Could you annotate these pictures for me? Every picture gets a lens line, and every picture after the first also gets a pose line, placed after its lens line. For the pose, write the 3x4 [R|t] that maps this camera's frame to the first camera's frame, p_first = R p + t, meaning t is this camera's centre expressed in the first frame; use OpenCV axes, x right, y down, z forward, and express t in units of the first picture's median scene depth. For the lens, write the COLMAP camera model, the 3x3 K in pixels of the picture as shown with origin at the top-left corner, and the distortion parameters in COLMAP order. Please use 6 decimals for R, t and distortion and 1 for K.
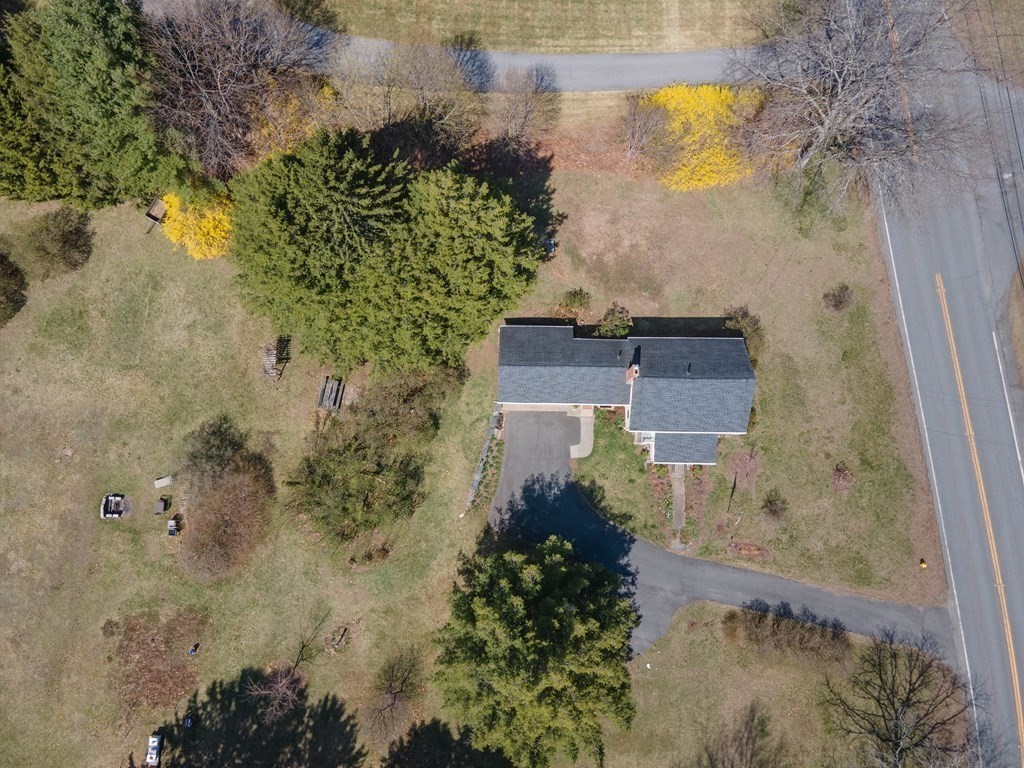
lens RADIAL K [[750.4, 0, 511.4], [0, 750.4, 380.9], [0, 0, 1]] dist [0.030331, 0.008054]
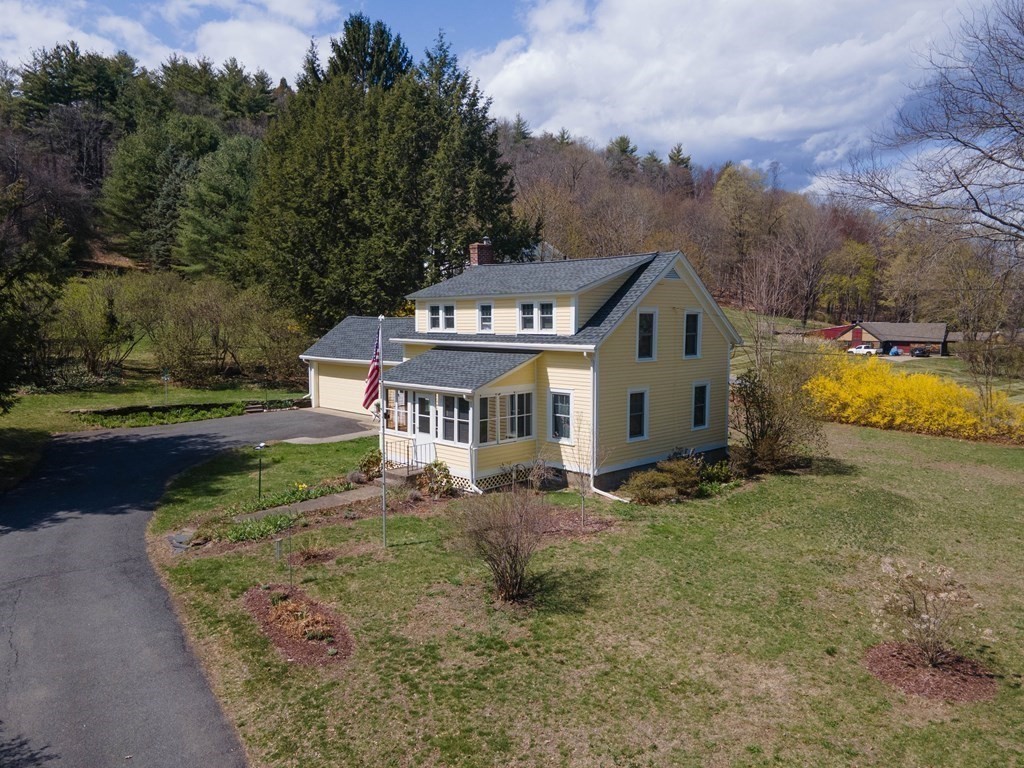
lens RADIAL K [[750.4, 0, 506.1], [0, 750.4, 381.1], [0, 0, 1]] dist [0.030331, 0.008054]
pose [[0.704750, 0.064346, -0.706532, 0.496620], [-0.701002, 0.216438, -0.679522, 0.310637], [0.109196, 0.974174, 0.197641, 0.905175]]
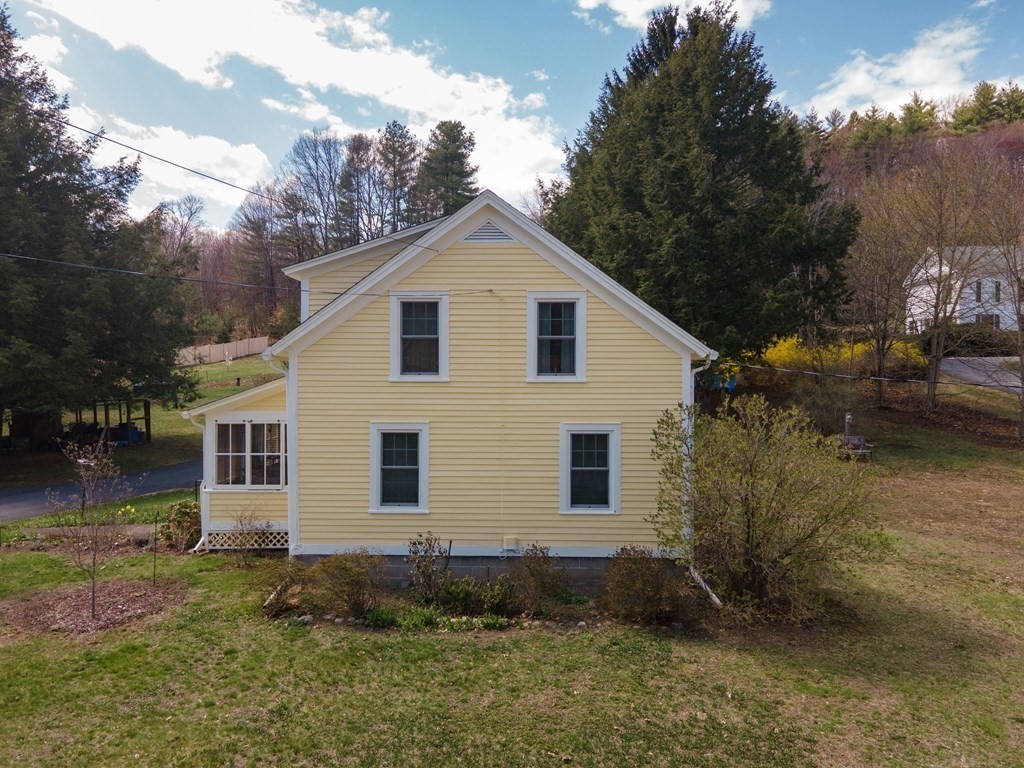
lens RADIAL K [[750.4, 0, 507.2], [0, 750.4, 382.0], [0, 0, 1]] dist [0.030331, 0.008054]
pose [[-0.008156, 0.017186, -0.999819, 0.502632], [-0.987196, 0.159149, 0.010789, 0.000490], [0.159306, 0.987105, 0.015668, 0.973464]]
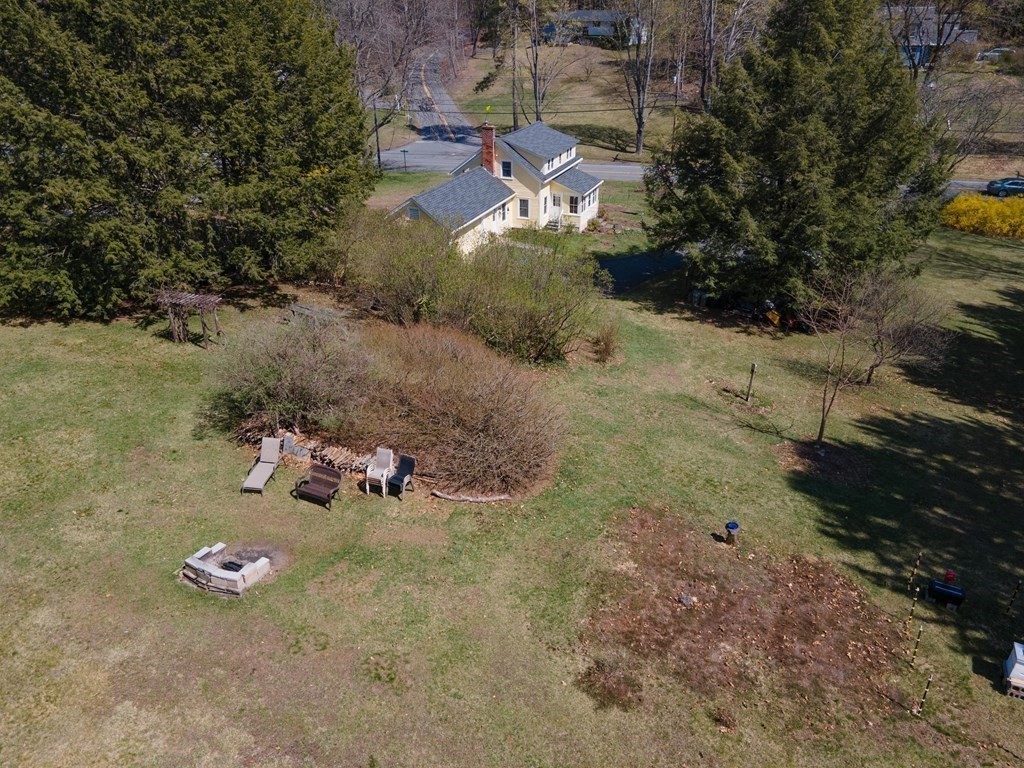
lens RADIAL K [[750.4, 0, 513.5], [0, 750.4, 376.2], [0, 0, 1]] dist [0.030331, 0.008054]
pose [[0.355447, -0.412063, 0.838964, -0.673126], [0.920643, 0.309407, -0.238085, 0.303665], [-0.161476, 0.857013, 0.489341, 0.732147]]
